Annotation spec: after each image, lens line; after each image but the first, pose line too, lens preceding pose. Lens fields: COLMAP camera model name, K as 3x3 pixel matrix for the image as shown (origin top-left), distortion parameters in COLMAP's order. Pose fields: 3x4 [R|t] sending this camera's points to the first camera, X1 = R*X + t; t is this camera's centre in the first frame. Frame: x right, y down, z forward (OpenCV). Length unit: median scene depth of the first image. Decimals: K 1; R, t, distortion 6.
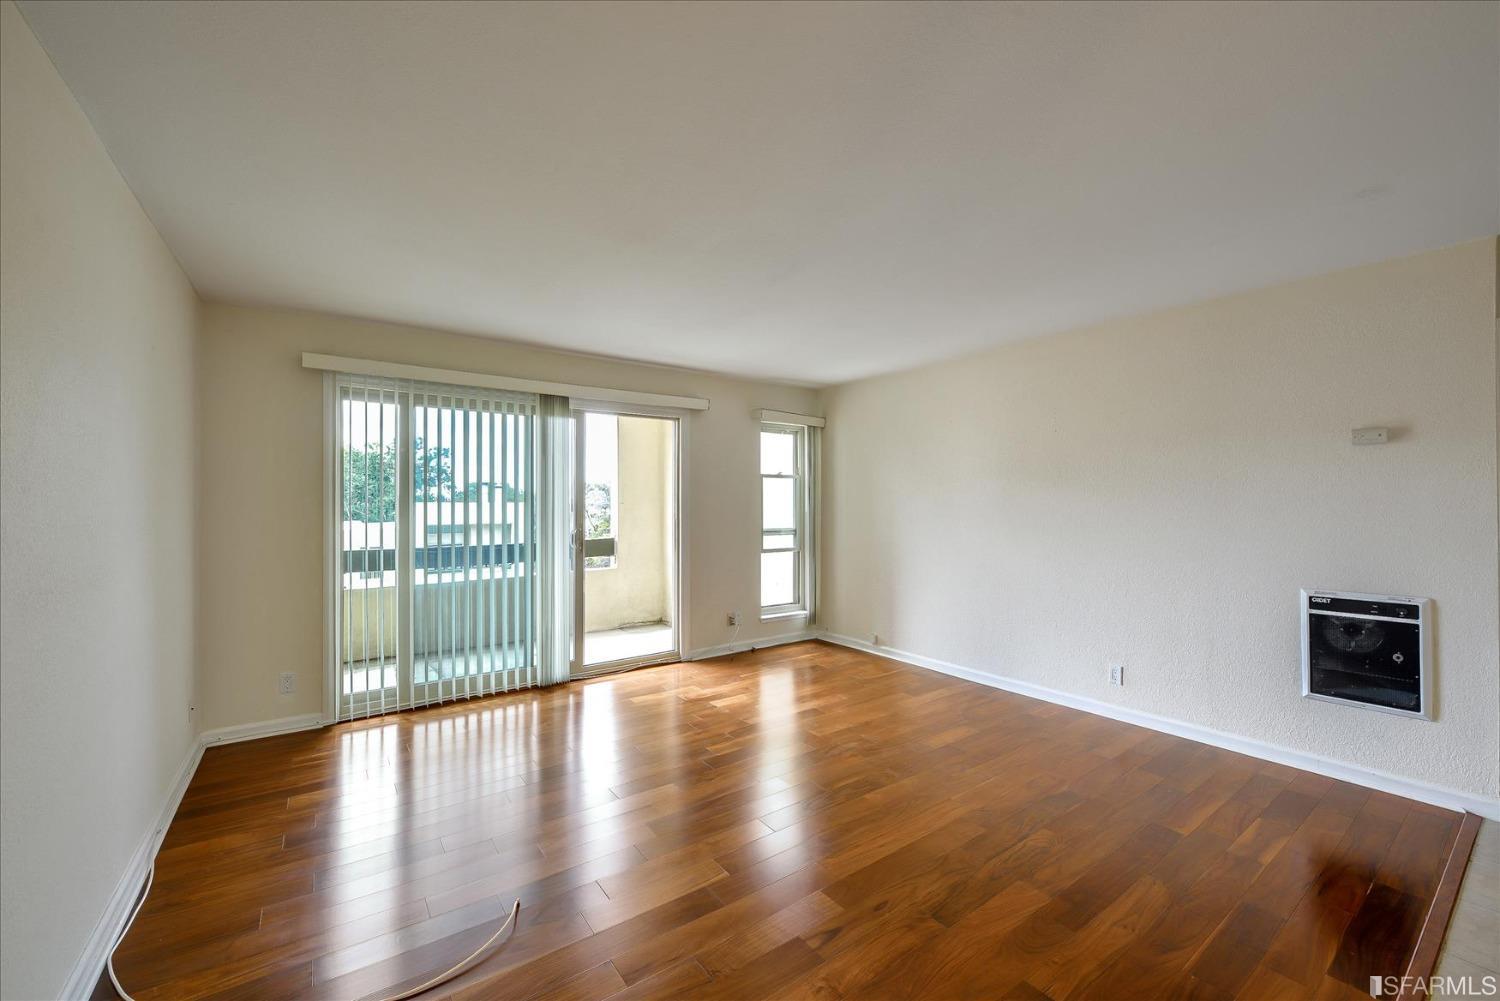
lens RADIAL K [[592.3, 0, 749.2], [0, 592.3, 512.5], [0, 0, 1]] dist [0.012616, -0.002163]
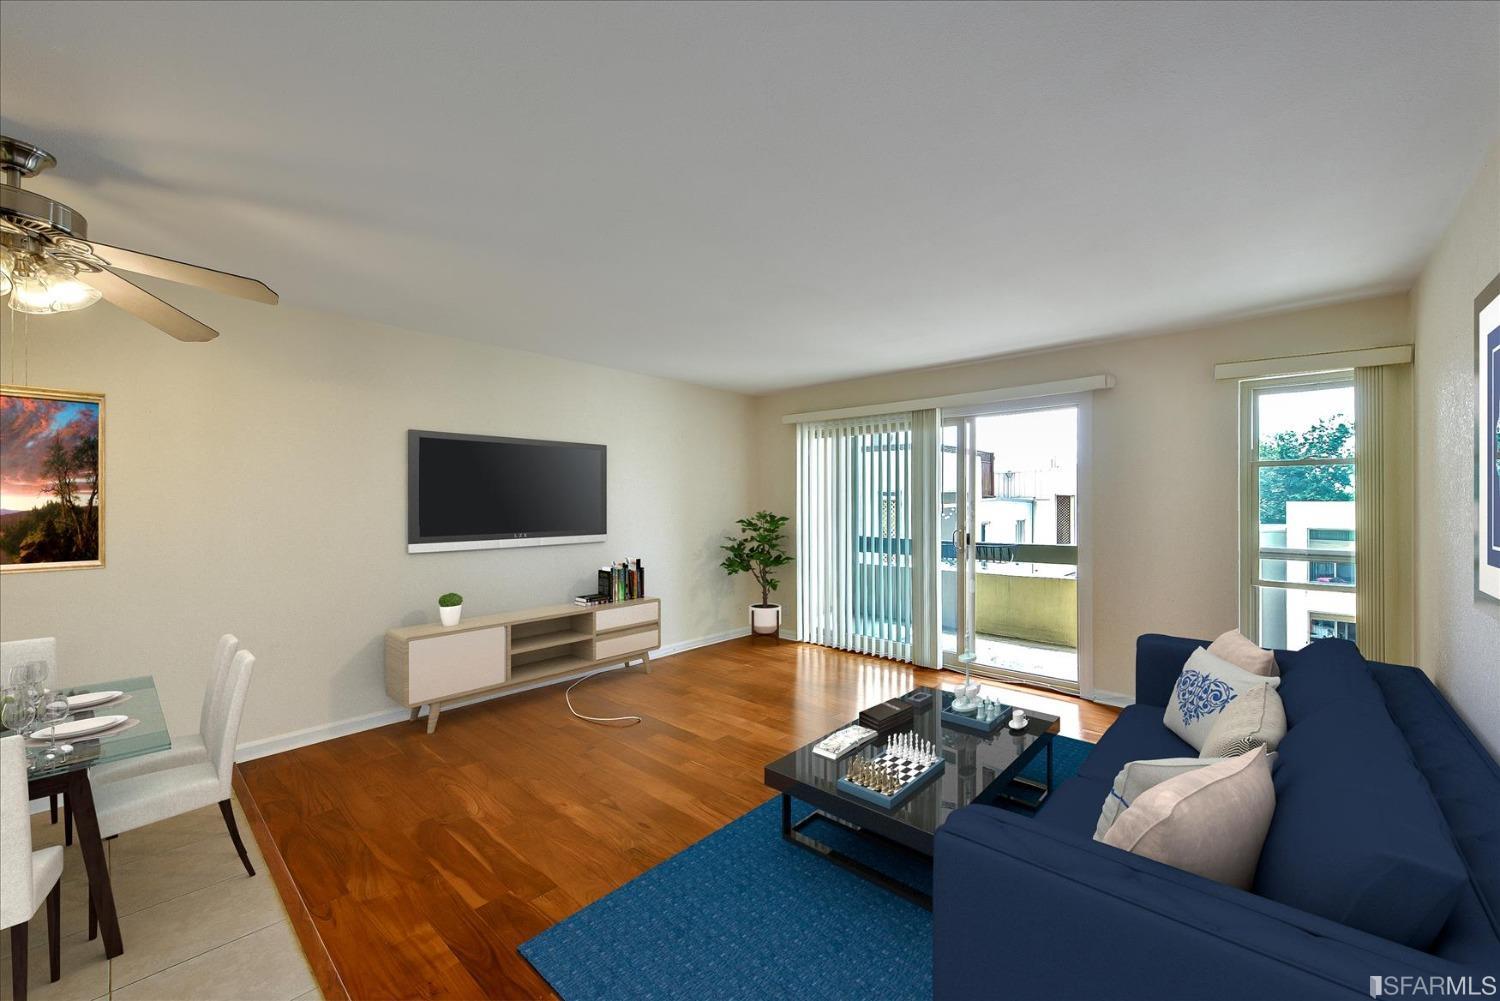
lens RADIAL K [[592.3, 0, 754.6], [0, 592.3, 499.0], [0, 0, 1]] dist [0.012616, -0.002163]
pose [[0.214486, -0.005512, -0.976711, 0.700435], [-0.014594, 0.999854, -0.008847, -0.011883], [0.976618, 0.016152, 0.214375, 0.439021]]
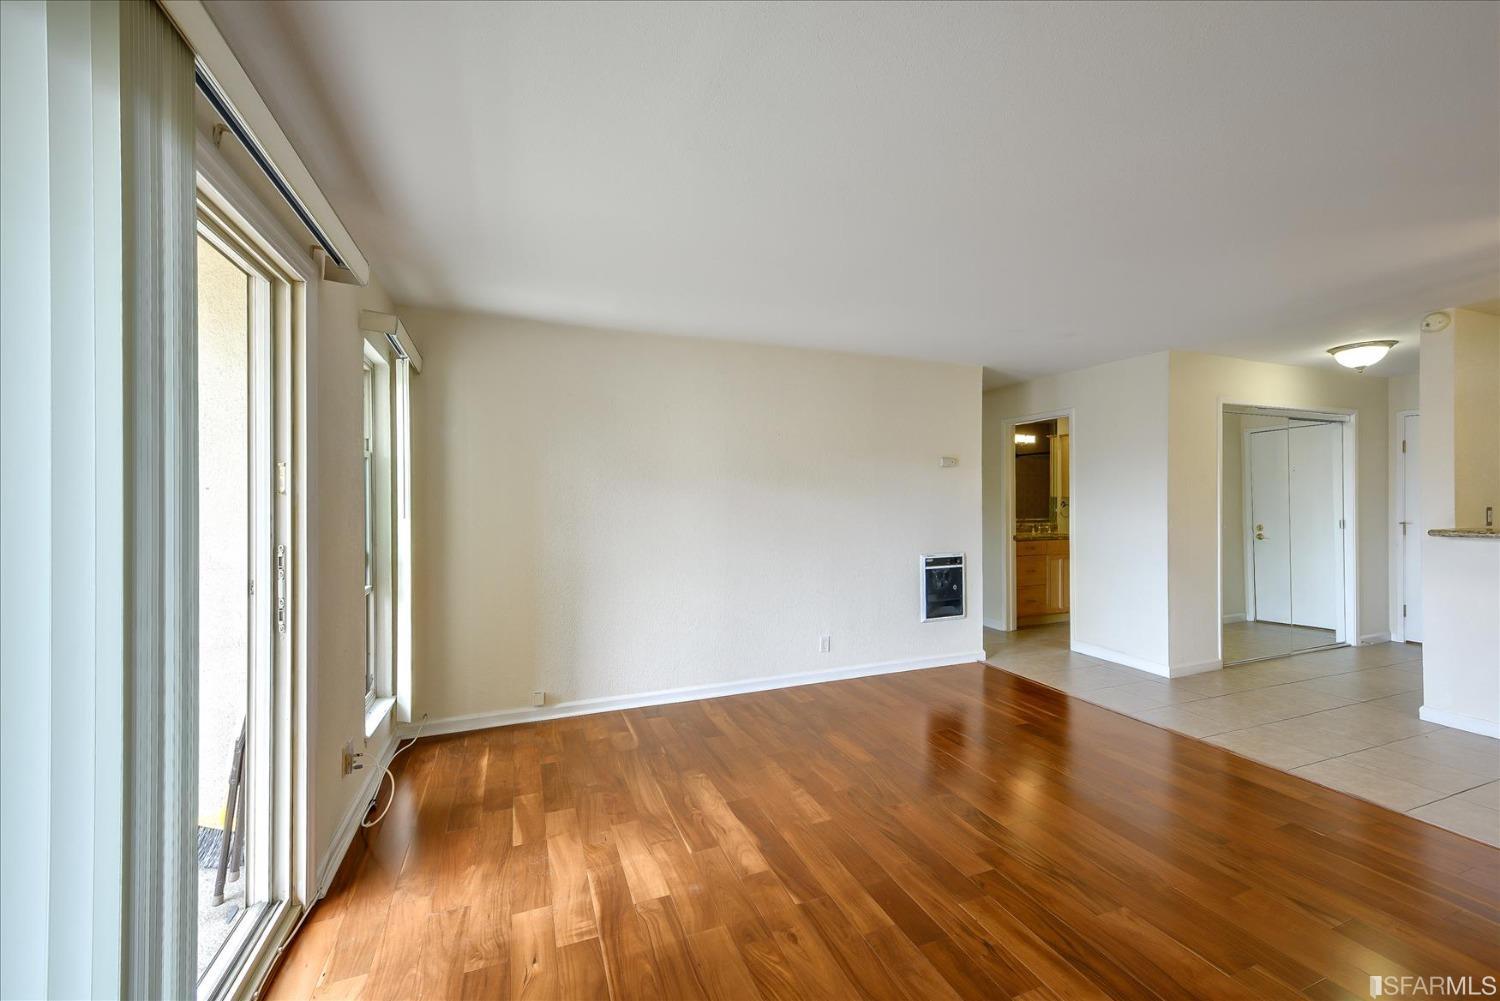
lens RADIAL K [[592.3, 0, 748.9], [0, 592.3, 500.2], [0, 0, 1]] dist [0.012616, -0.002163]
pose [[0.246542, 0.000474, 0.969132, -0.492796], [0.017810, 0.999829, -0.005019, -0.011842], [-0.968969, 0.018498, 0.246491, 0.727430]]
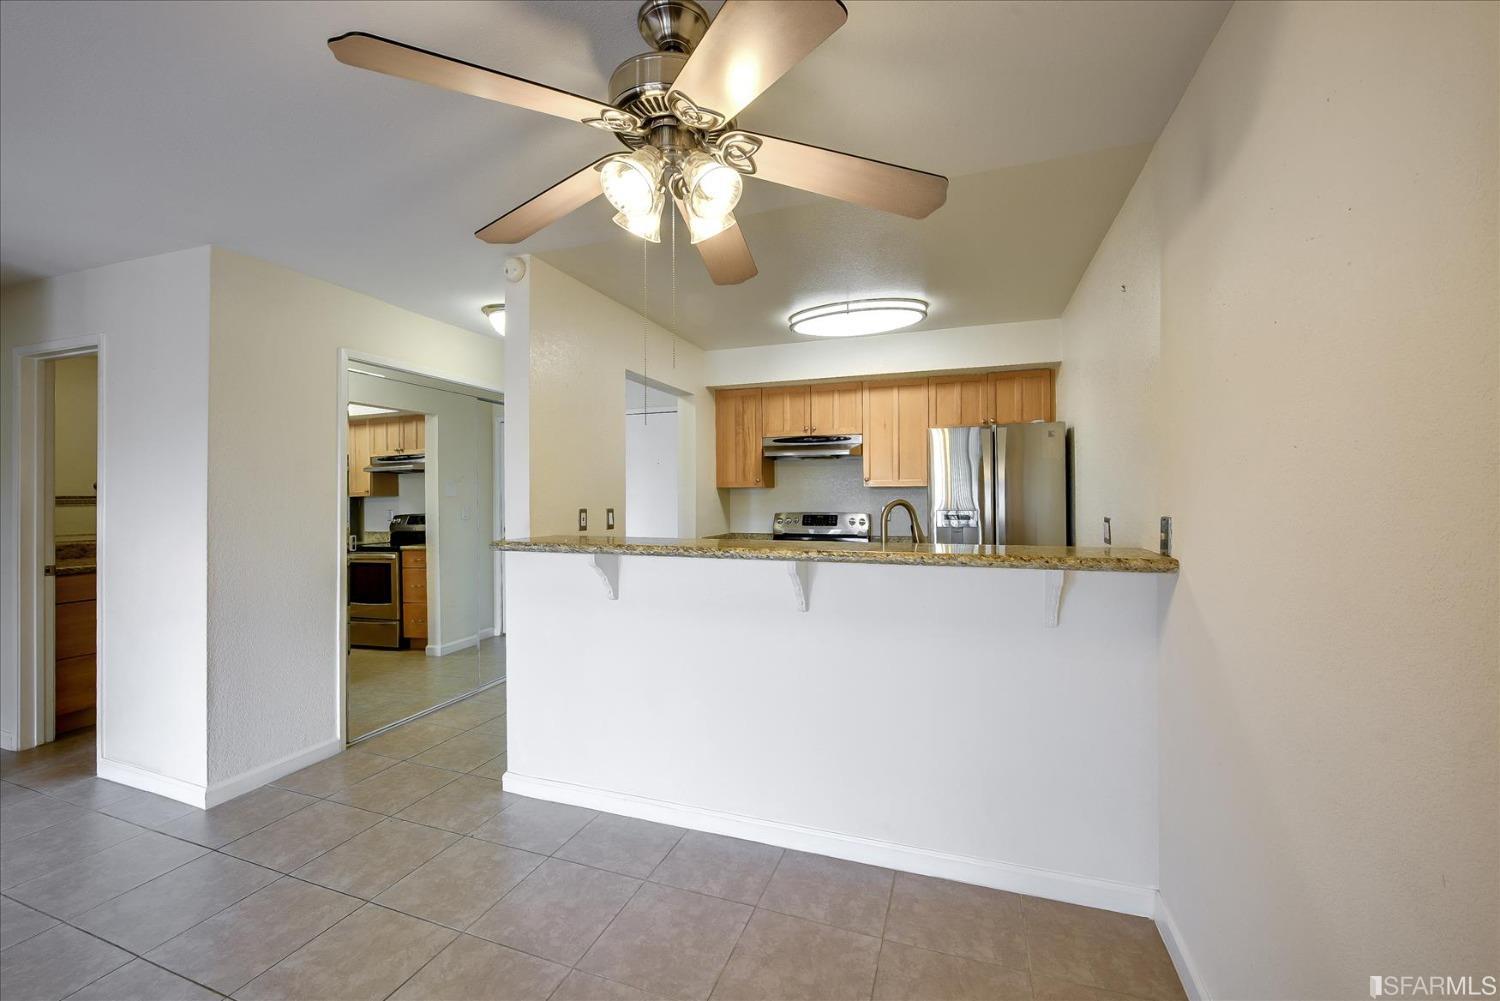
lens RADIAL K [[592.3, 0, 757.6], [0, 592.3, 486.8], [0, 0, 1]] dist [0.012616, -0.002163]
pose [[-0.577265, 0.013393, 0.816447, -0.120327], [0.016381, 0.999854, -0.004819, -0.007040], [-0.816393, 0.010592, -0.577400, 0.167863]]
